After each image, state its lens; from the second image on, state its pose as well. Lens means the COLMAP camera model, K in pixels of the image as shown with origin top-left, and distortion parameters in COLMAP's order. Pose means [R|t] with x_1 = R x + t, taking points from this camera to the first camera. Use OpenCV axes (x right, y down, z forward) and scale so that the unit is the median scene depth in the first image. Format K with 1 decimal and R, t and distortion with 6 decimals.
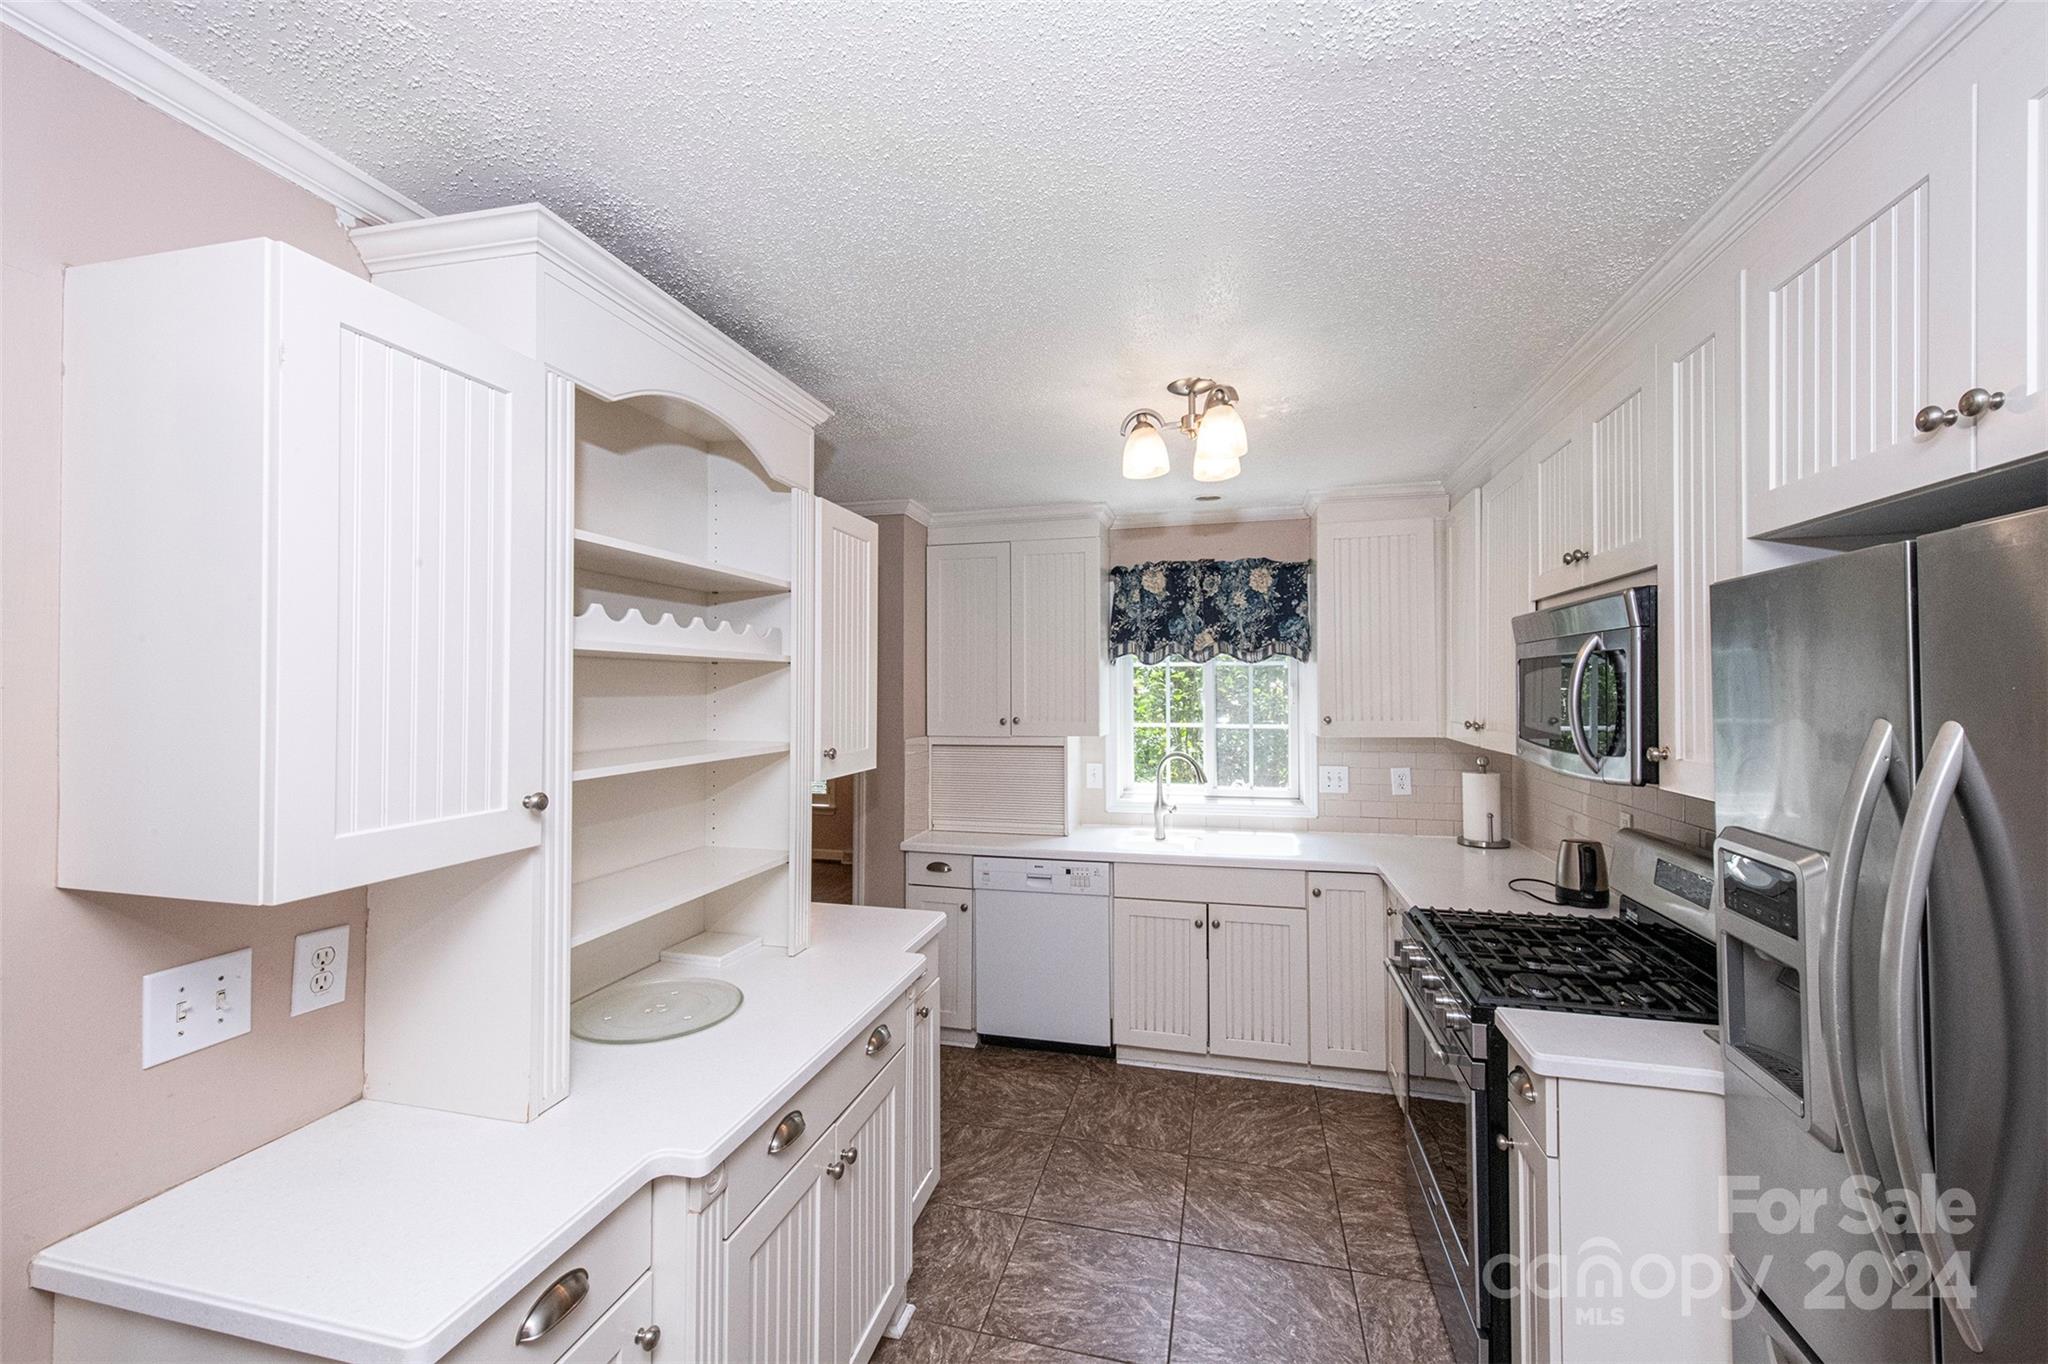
lens RADIAL K [[822.0, 0, 1026.2], [0, 822.0, 679.6], [0, 0, 1]] dist [0.003620, -0.000268]
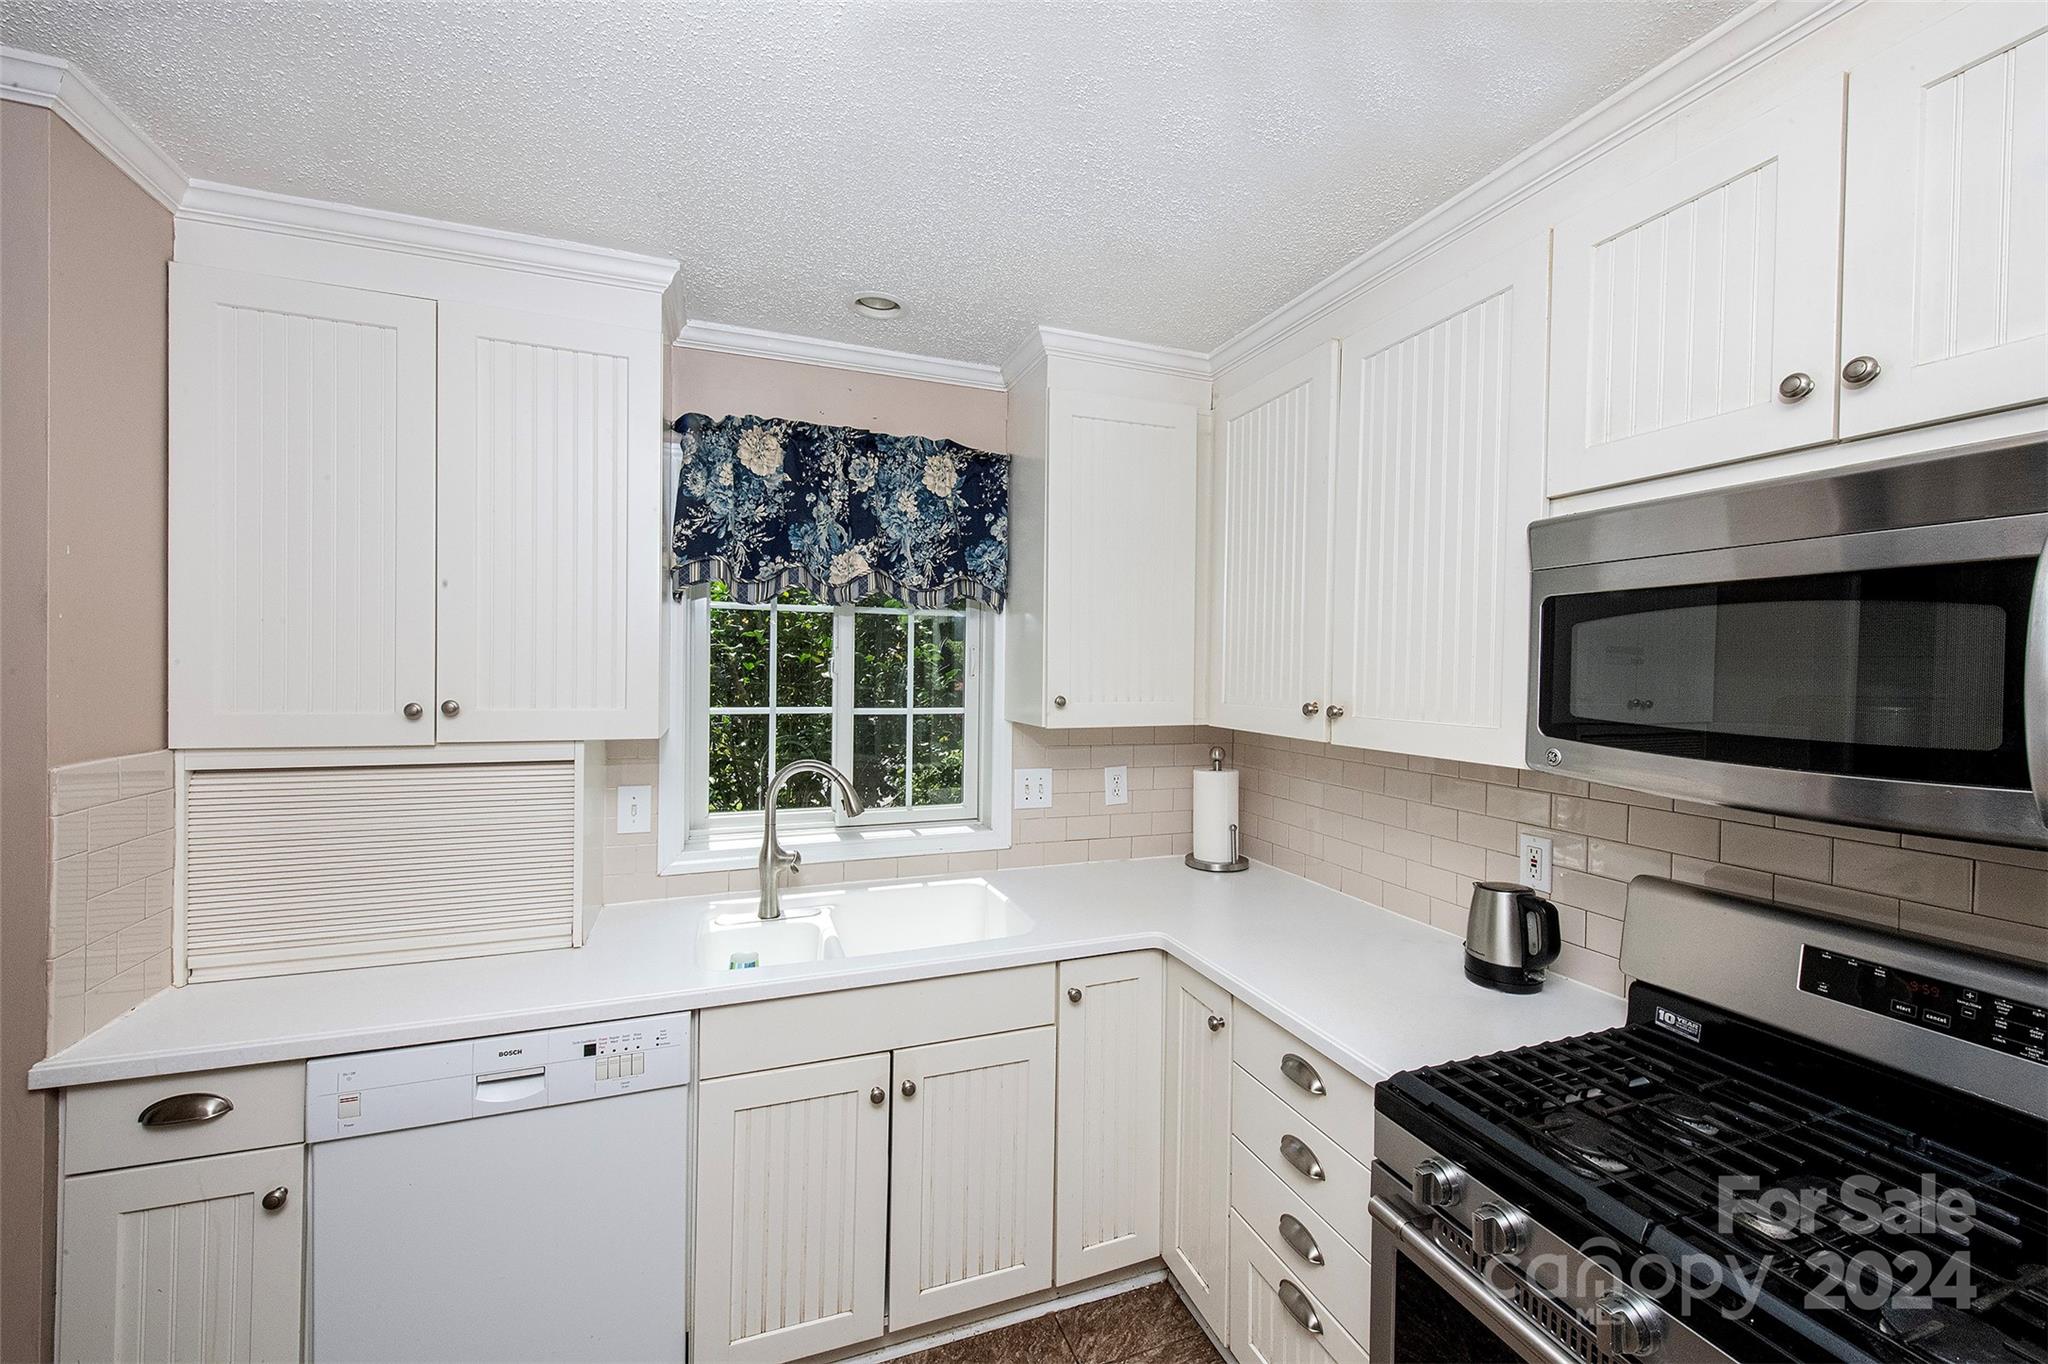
lens RADIAL K [[822.0, 0, 1045.8], [0, 822.0, 677.9], [0, 0, 1]] dist [0.003620, -0.000268]
pose [[0.824773, 0.005606, 0.565436, 0.001744], [-0.021097, 0.999560, 0.020864, 0.016193], [-0.565070, -0.029137, 0.824528, 0.439064]]
